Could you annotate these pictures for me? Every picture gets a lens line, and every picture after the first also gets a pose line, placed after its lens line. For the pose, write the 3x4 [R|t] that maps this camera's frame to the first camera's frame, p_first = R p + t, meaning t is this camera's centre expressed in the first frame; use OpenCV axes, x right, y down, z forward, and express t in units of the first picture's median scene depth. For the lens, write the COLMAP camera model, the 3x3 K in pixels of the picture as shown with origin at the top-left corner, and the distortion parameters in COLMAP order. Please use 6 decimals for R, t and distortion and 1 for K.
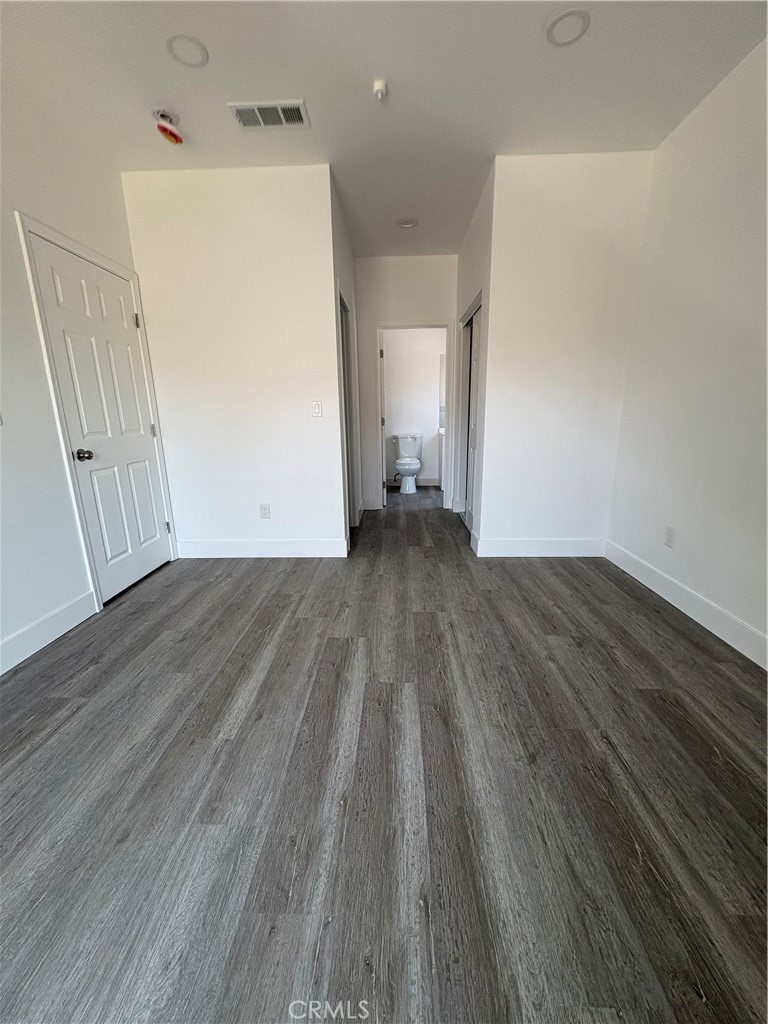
lens RADIAL K [[405.9, 0, 380.9], [0, 405.9, 511.5], [0, 0, 1]] dist [-0.001504, -0.000313]
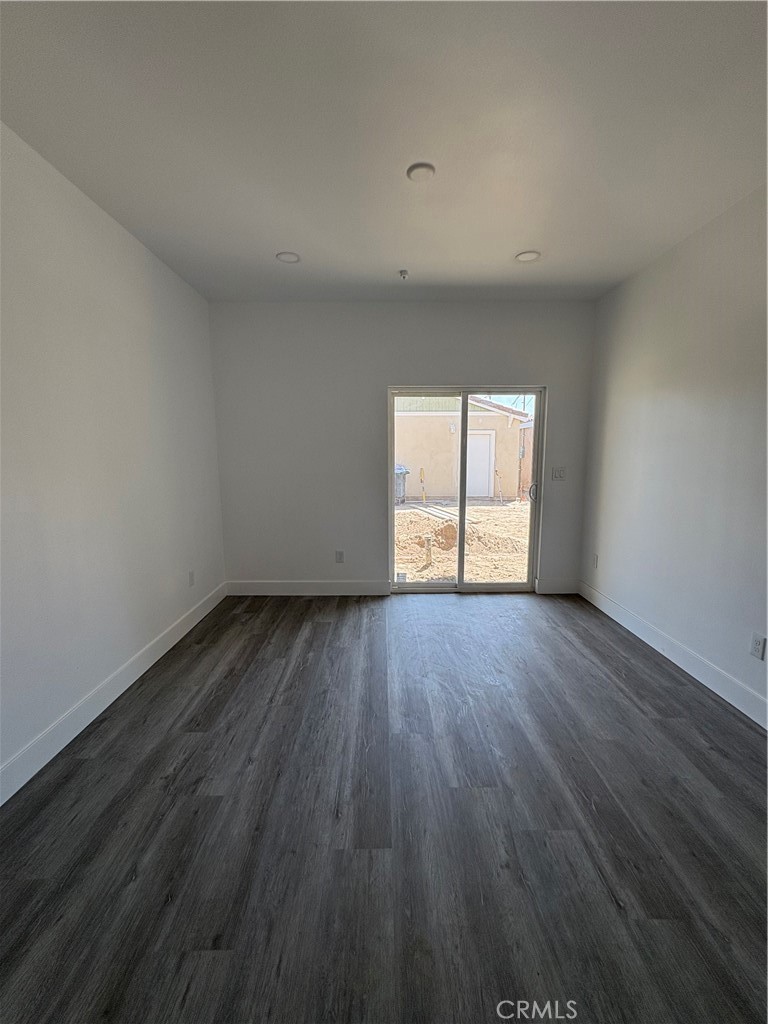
lens RADIAL K [[438.0, 0, 383.9], [0, 438.0, 509.4], [0, 0, 1]] dist [0.003553, 0.000474]
pose [[-0.998705, 0.024278, -0.044701, 0.135297], [0.006395, 0.931710, 0.363146, -0.583873], [0.050464, 0.362390, -0.930659, 1.810126]]
